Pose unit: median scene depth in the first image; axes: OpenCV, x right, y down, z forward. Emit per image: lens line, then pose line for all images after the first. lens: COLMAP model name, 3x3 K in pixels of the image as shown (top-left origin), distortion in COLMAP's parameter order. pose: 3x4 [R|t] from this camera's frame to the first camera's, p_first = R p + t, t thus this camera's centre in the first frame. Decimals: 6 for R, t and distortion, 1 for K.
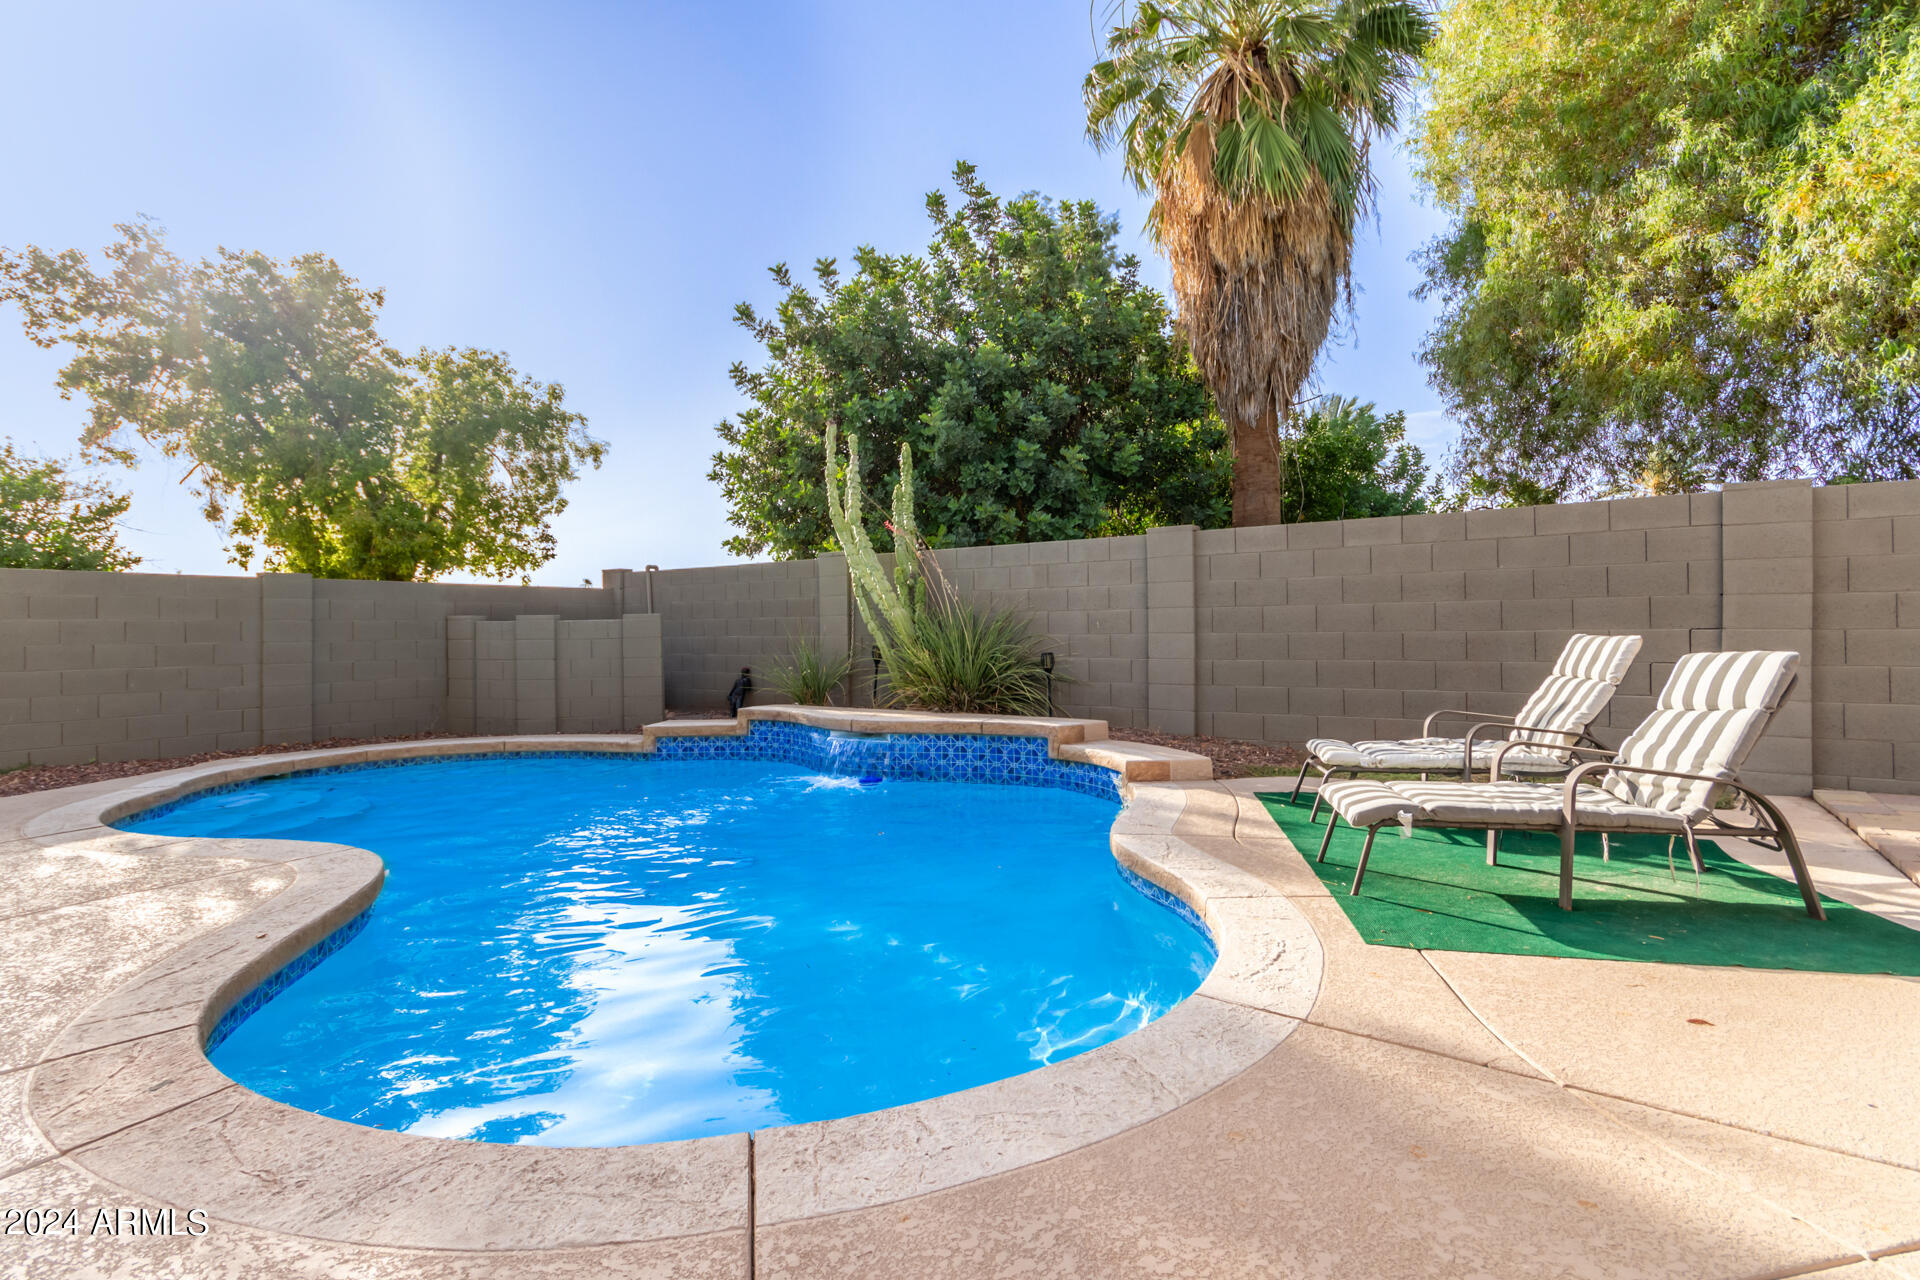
lens RADIAL K [[897.1, 0, 968.0], [0, 897.1, 641.5], [0, 0, 1]] dist [-0.004347, 0.000170]
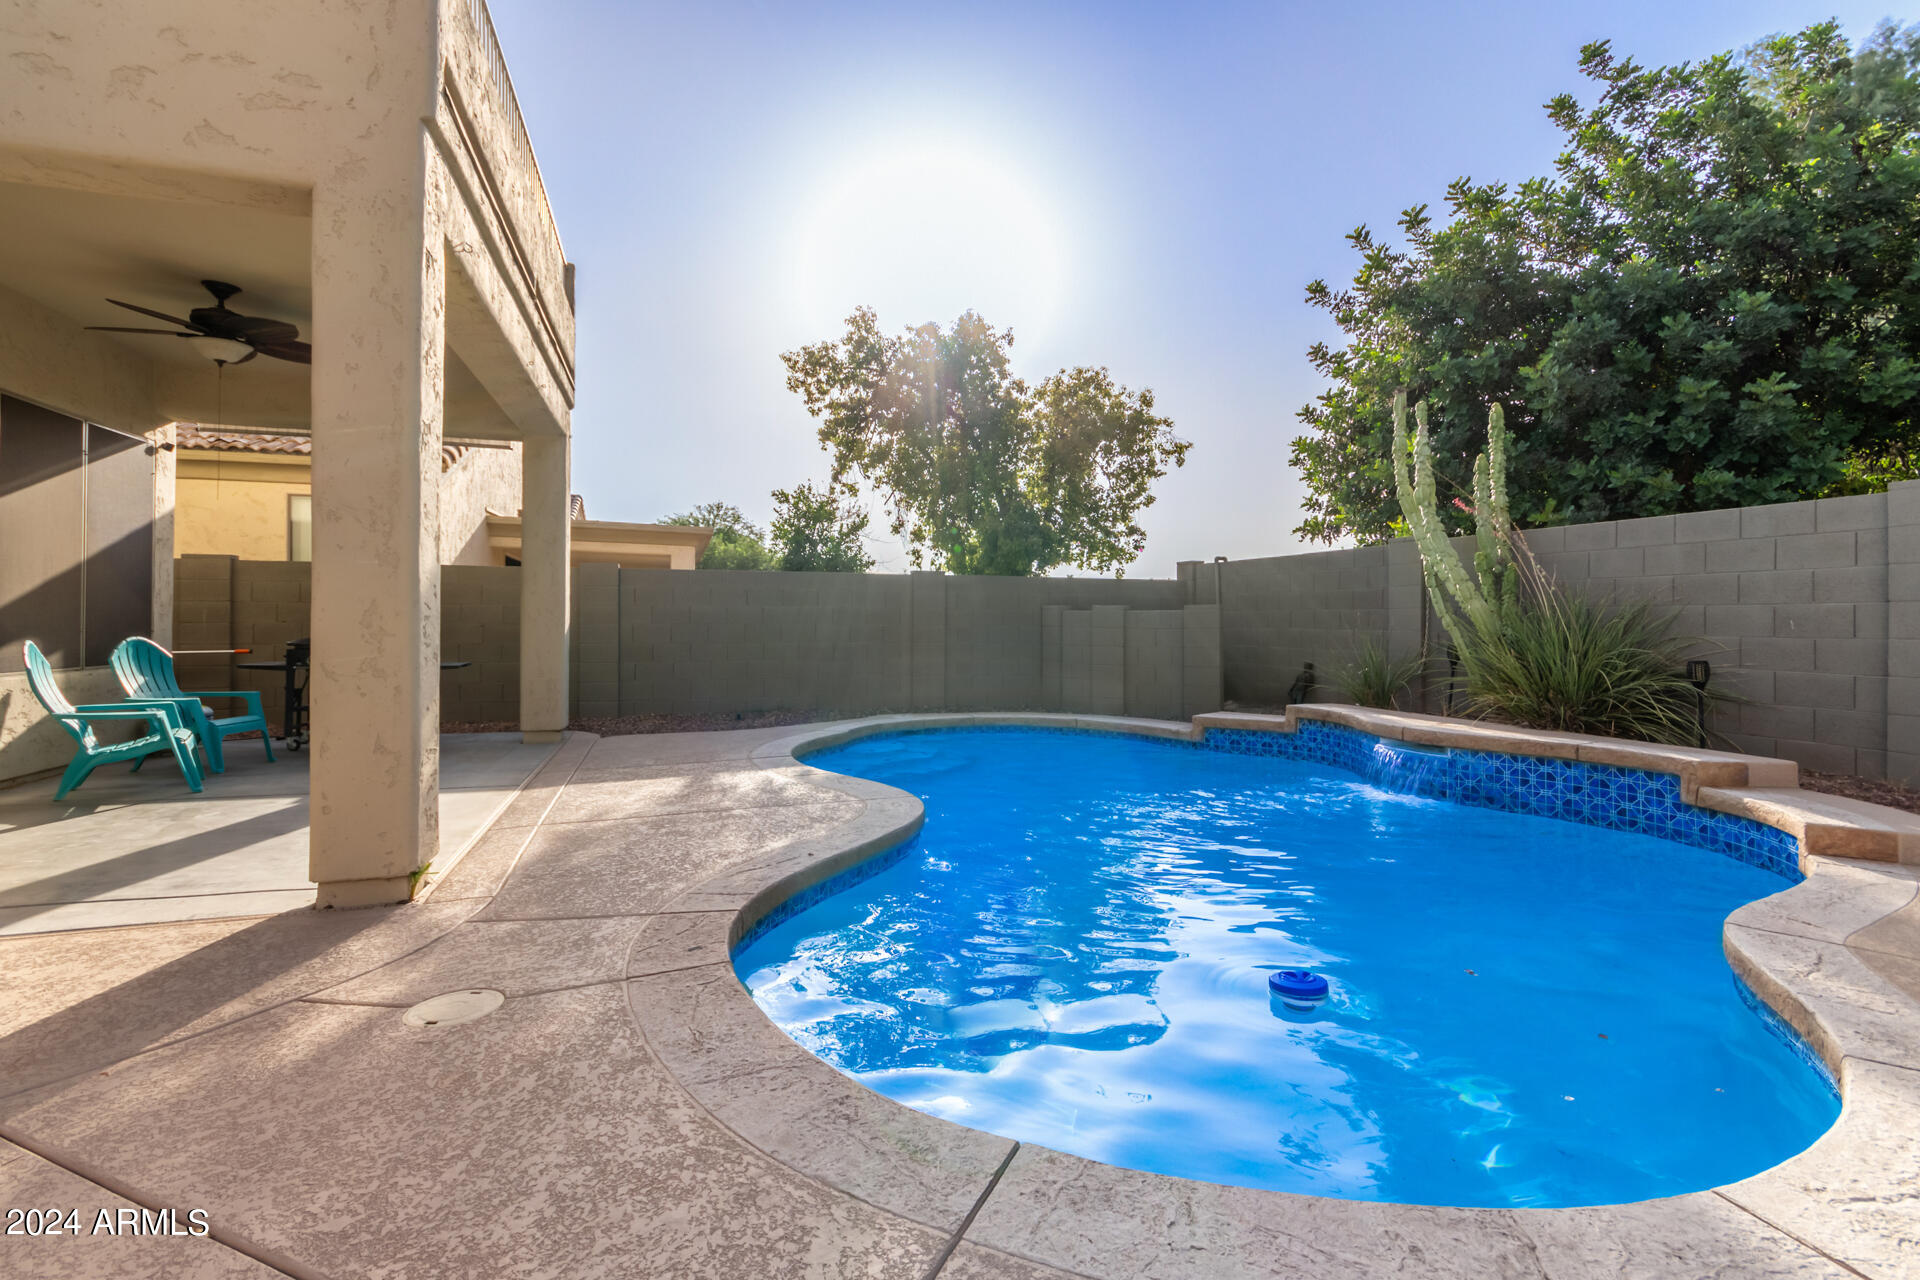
lens RADIAL K [[897.1, 0, 958.3], [0, 897.1, 624.1], [0, 0, 1]] dist [-0.004347, 0.000170]
pose [[0.785638, 0.018631, -0.618406, 0.044384], [-0.023894, 0.999714, -0.000238, -0.002017], [0.618225, 0.014963, 0.785858, 0.027707]]
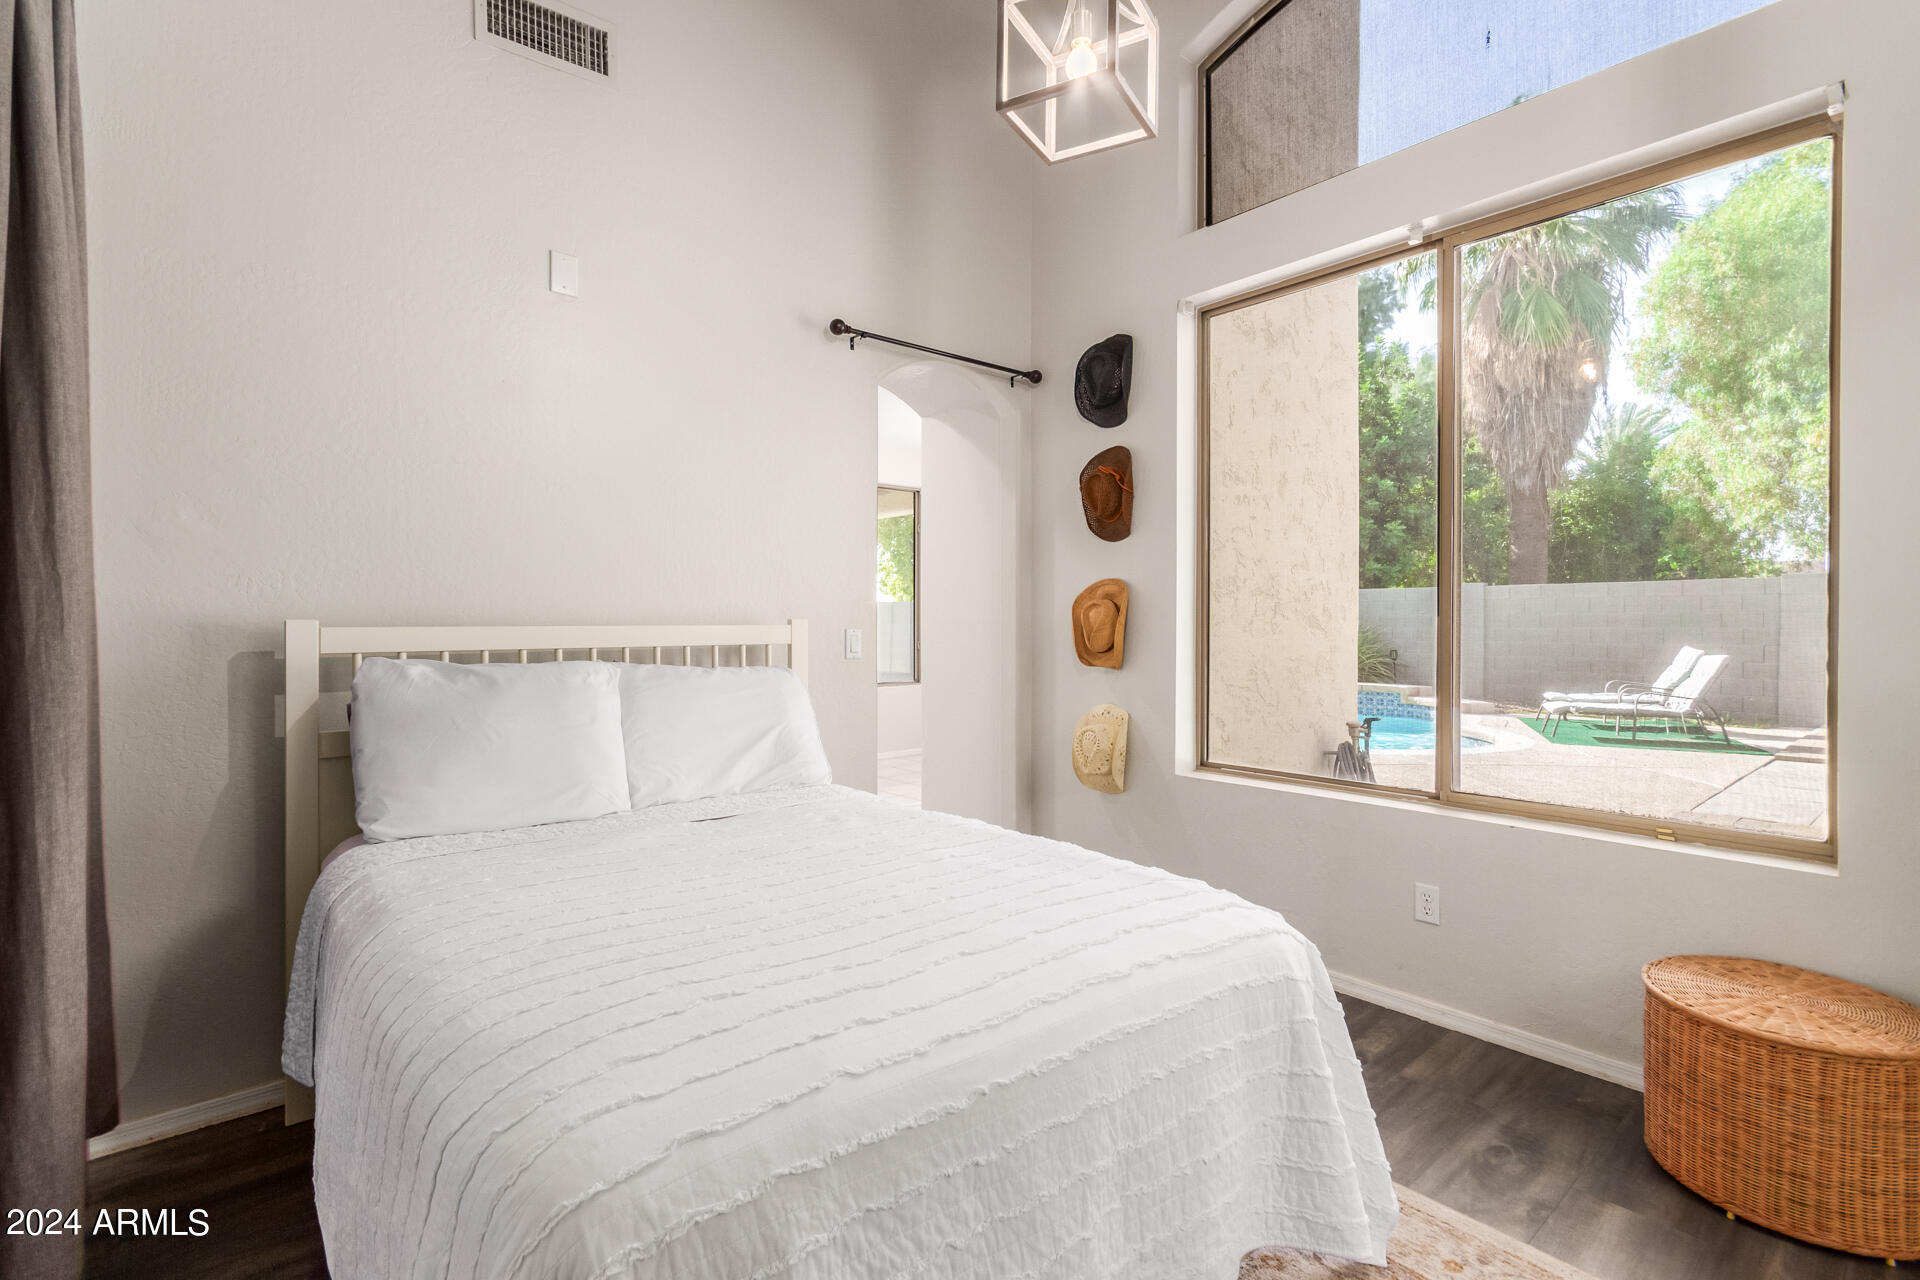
lens RADIAL K [[897.1, 0, 960.7], [0, 897.1, 637.5], [0, 0, 1]] dist [-0.004347, 0.000170]
pose [[0.964940, 0.019732, -0.261728, -0.199459], [-0.019898, 0.999800, 0.002016, 0.001009], [0.261715, 0.003263, 0.965140, -0.702124]]
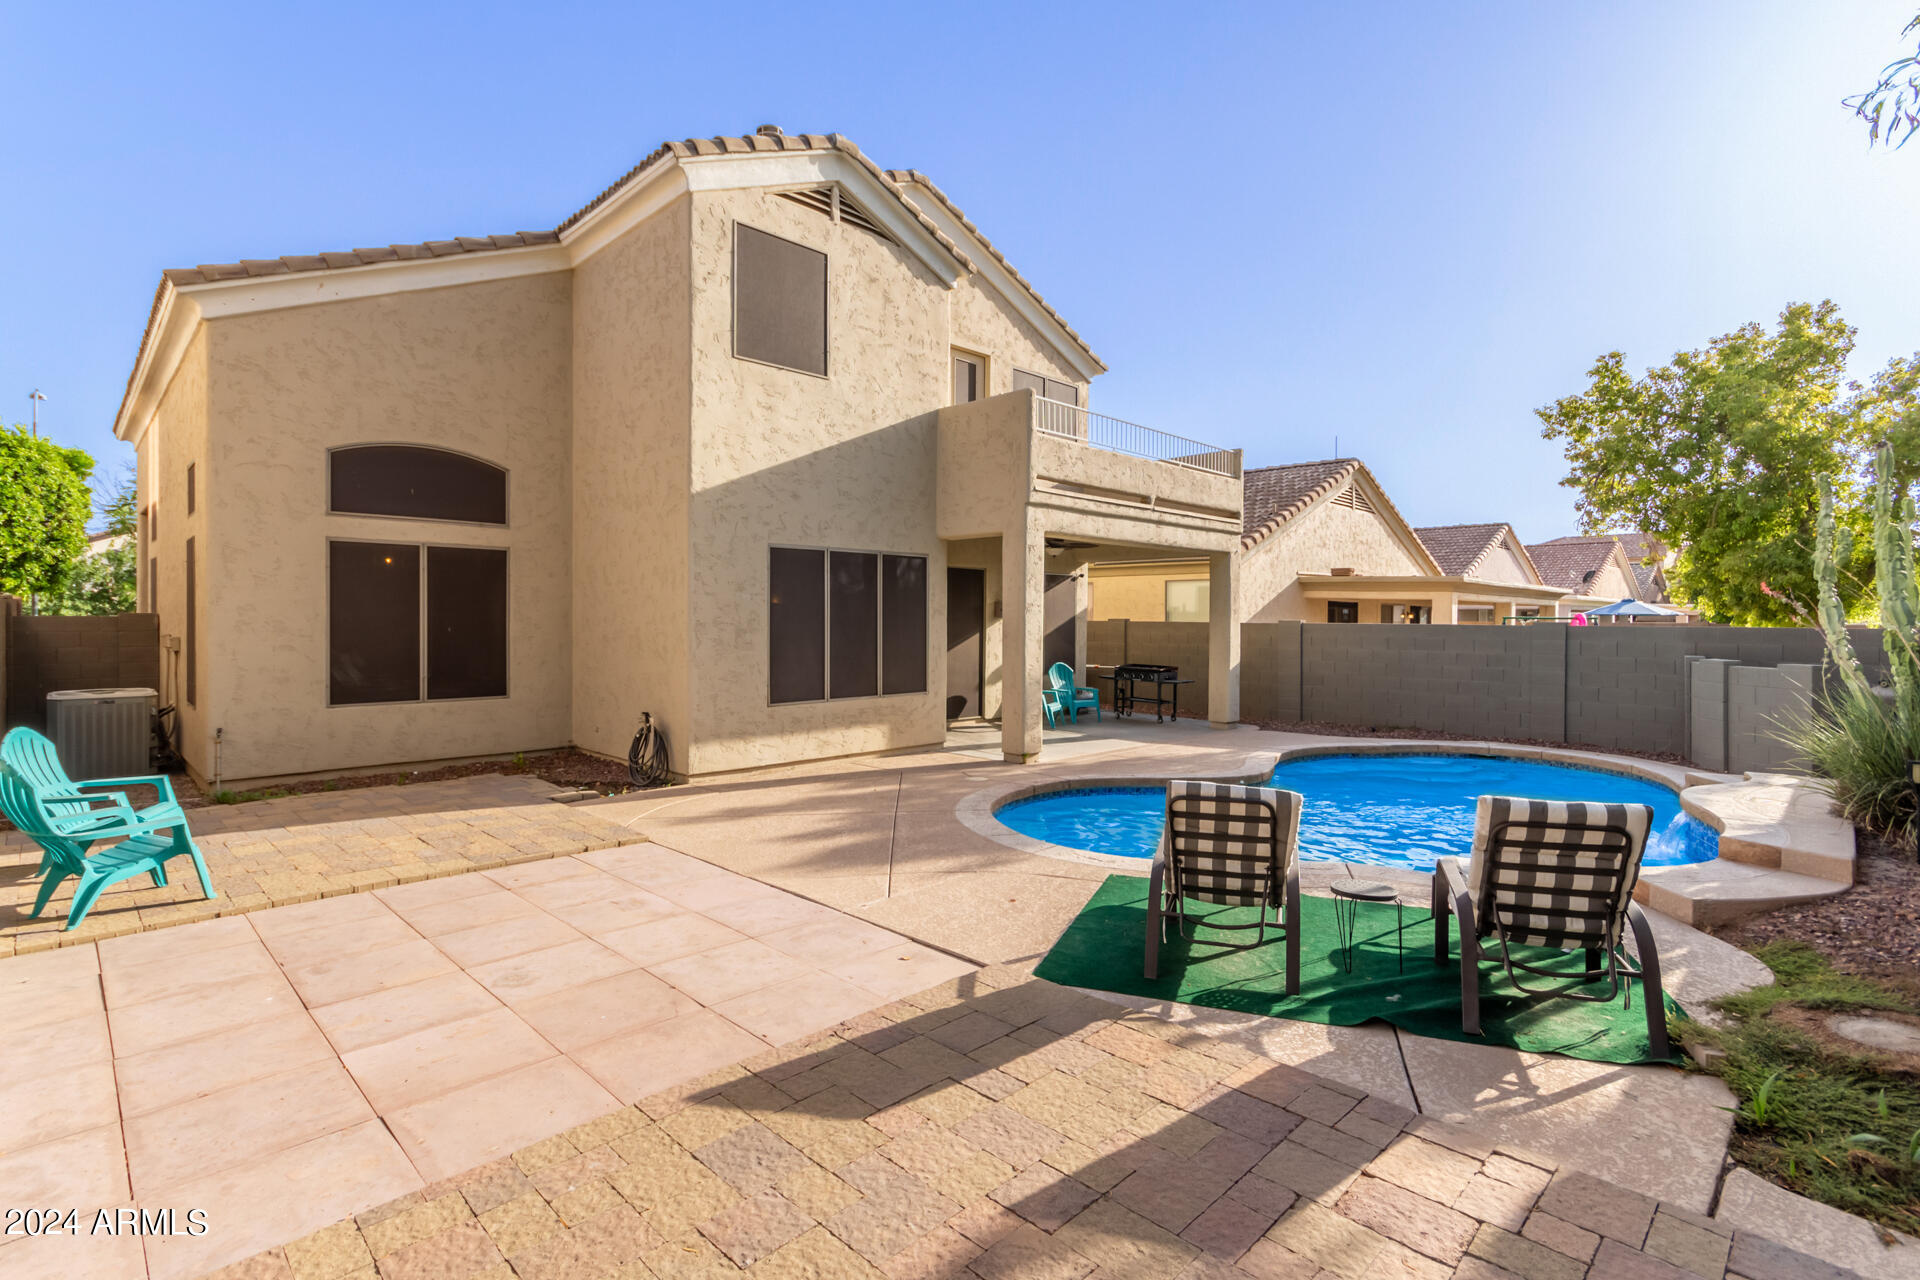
lens RADIAL K [[897.1, 0, 962.7], [0, 897.1, 637.0], [0, 0, 1]] dist [-0.004347, 0.000170]
pose [[-0.193102, 0.025524, -0.980847, 0.724447], [-0.015266, 0.999462, 0.029014, -0.066463], [0.981060, 0.020576, -0.192608, 0.309029]]
